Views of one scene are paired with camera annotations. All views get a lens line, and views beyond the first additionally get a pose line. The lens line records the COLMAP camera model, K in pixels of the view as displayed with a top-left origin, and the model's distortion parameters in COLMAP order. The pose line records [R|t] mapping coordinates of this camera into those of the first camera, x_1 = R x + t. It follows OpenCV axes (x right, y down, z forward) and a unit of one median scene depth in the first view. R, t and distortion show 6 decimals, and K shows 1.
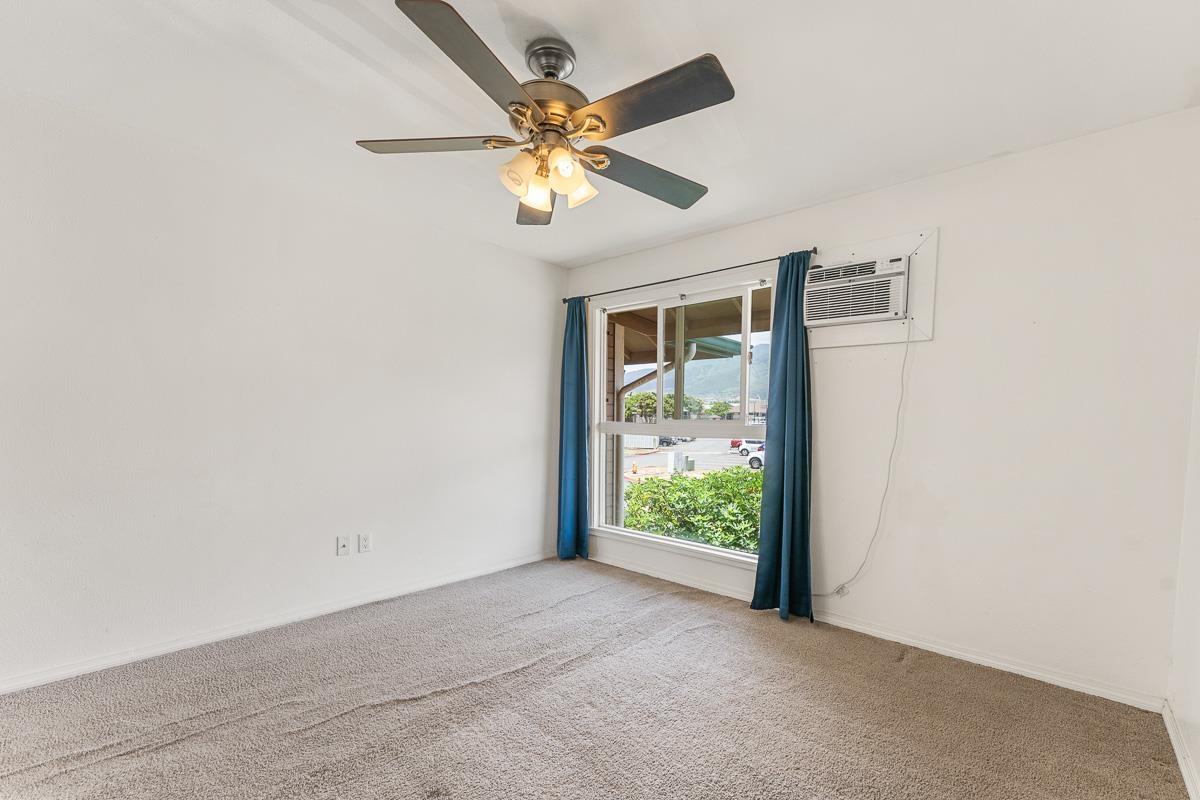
lens RADIAL K [[497.4, 0, 582.3], [0, 497.4, 441.3], [0, 0, 1]] dist [0.000199, 0.000070]
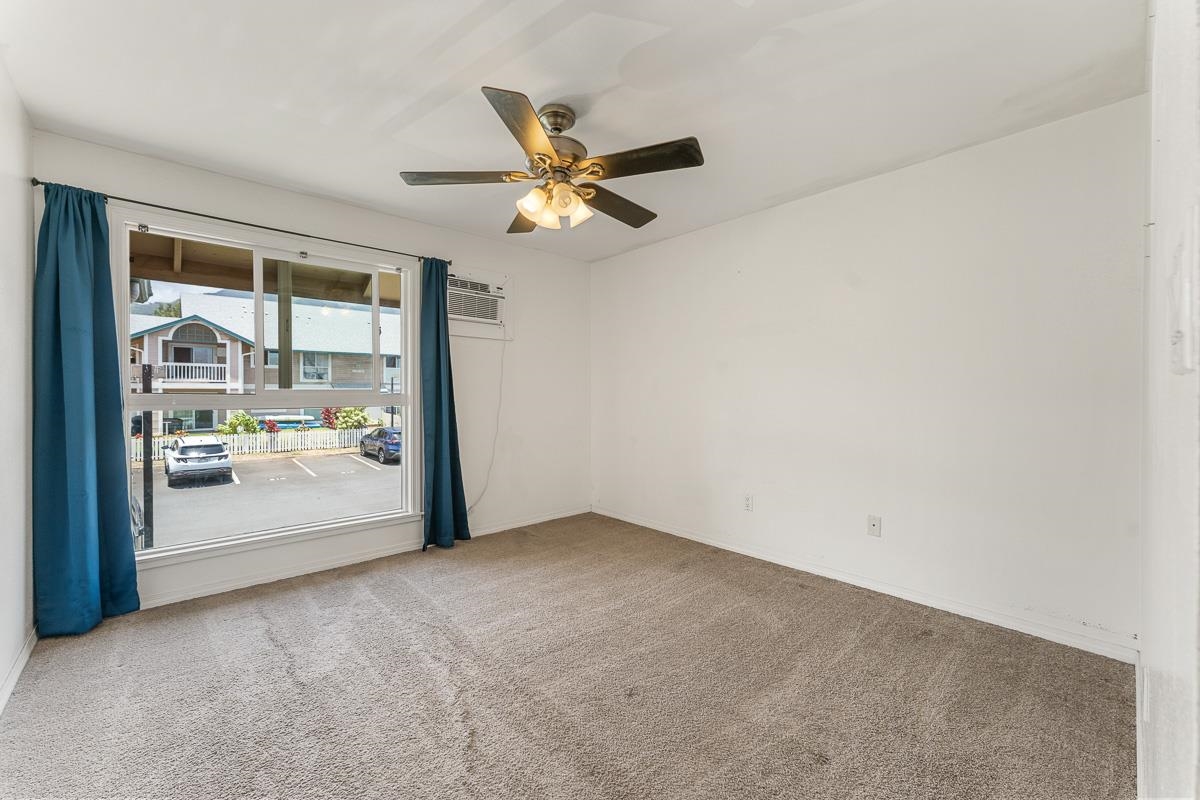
lens RADIAL K [[490.4, 0, 602.8], [0, 490.4, 376.3], [0, 0, 1]] dist [-0.002177, -0.000097]
pose [[0.095341, 0.013709, 0.995350, -0.627668], [0.042921, 0.998919, -0.017869, -0.028745], [-0.994519, 0.044425, 0.094649, 0.375459]]
